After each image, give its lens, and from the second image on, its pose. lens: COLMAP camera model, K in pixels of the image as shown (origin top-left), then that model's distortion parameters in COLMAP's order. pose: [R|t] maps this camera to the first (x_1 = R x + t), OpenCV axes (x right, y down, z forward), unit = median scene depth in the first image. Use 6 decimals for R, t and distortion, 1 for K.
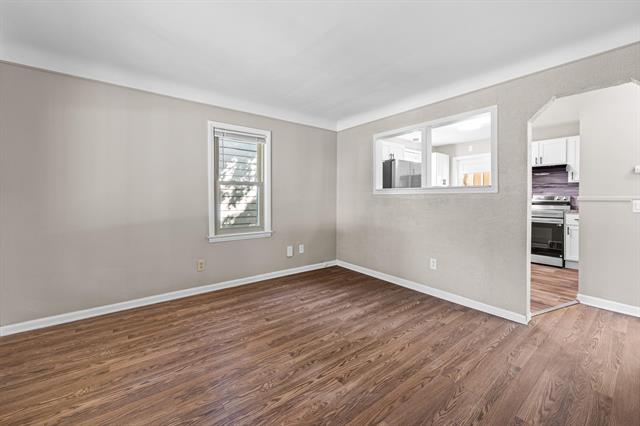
lens RADIAL K [[262.6, 0, 321.9], [0, 262.6, 200.4], [0, 0, 1]] dist [0.001754, -0.000175]
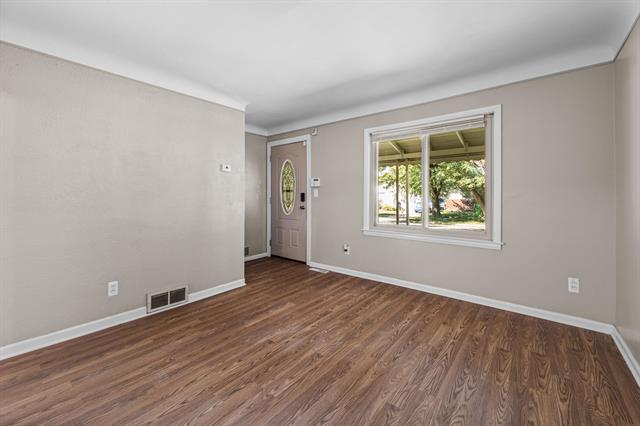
lens RADIAL K [[262.6, 0, 321.9], [0, 262.6, 200.4], [0, 0, 1]] dist [0.001754, -0.000175]
pose [[-0.976291, 0.001107, -0.216461, 0.075455], [-0.003833, 0.999742, 0.022402, -0.016513], [0.216430, 0.022701, -0.976034, 1.660447]]
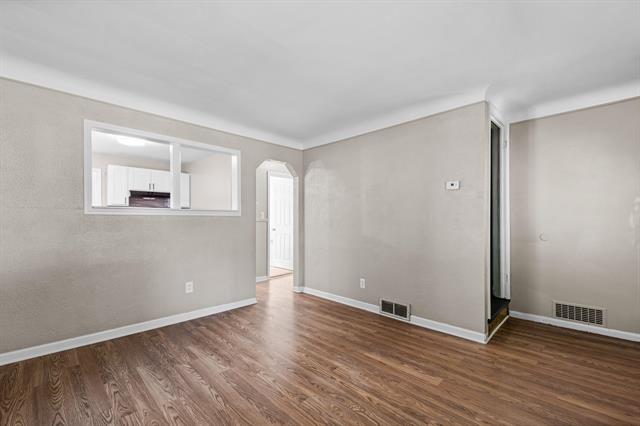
lens RADIAL K [[265.5, 0, 314.7], [0, 265.5, 219.3], [0, 0, 1]] dist [0.001011, -0.000021]
pose [[-0.110204, -0.000454, 0.993909, -0.847334], [0.007745, 0.999969, 0.001316, -0.012071], [-0.993879, 0.007842, -0.110197, 0.894291]]
